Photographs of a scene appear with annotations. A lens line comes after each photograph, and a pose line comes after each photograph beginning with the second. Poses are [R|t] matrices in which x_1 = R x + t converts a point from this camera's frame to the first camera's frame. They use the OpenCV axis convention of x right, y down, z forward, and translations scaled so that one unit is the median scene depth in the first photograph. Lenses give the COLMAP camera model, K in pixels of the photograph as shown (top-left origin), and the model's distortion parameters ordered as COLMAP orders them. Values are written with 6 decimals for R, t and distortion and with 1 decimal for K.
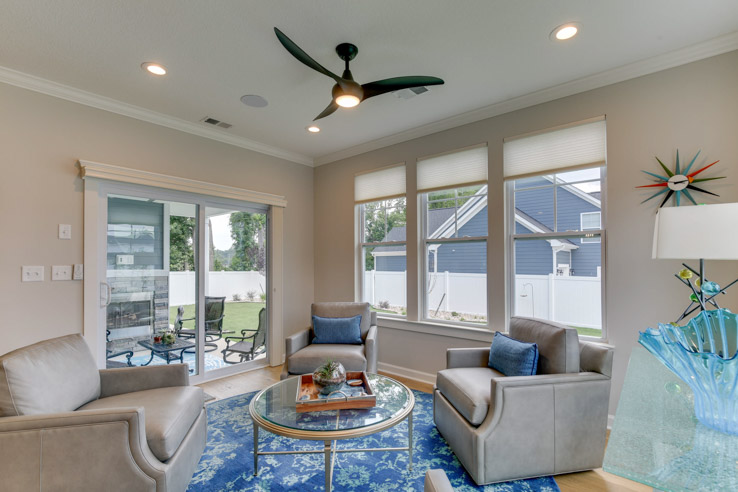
lens RADIAL K [[342.2, 0, 385.5], [0, 342.2, 262.0], [0, 0, 1]] dist [-0.005695, -0.000063]
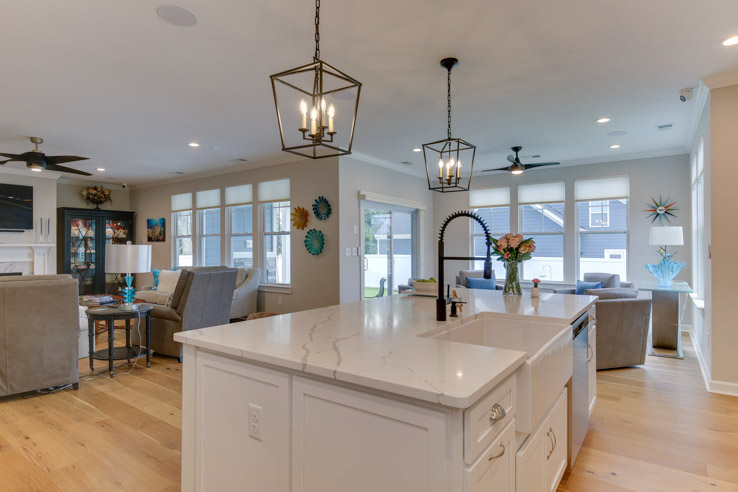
lens RADIAL K [[433.9, 0, 373.3], [0, 433.9, 246.8], [0, 0, 1]] dist [-0.003211, -0.001578]
pose [[0.996431, 0.000602, 0.084405, -1.197931], [-0.000897, 0.999994, 0.003451, -0.003608], [-0.084402, -0.003515, 0.996426, -1.590913]]
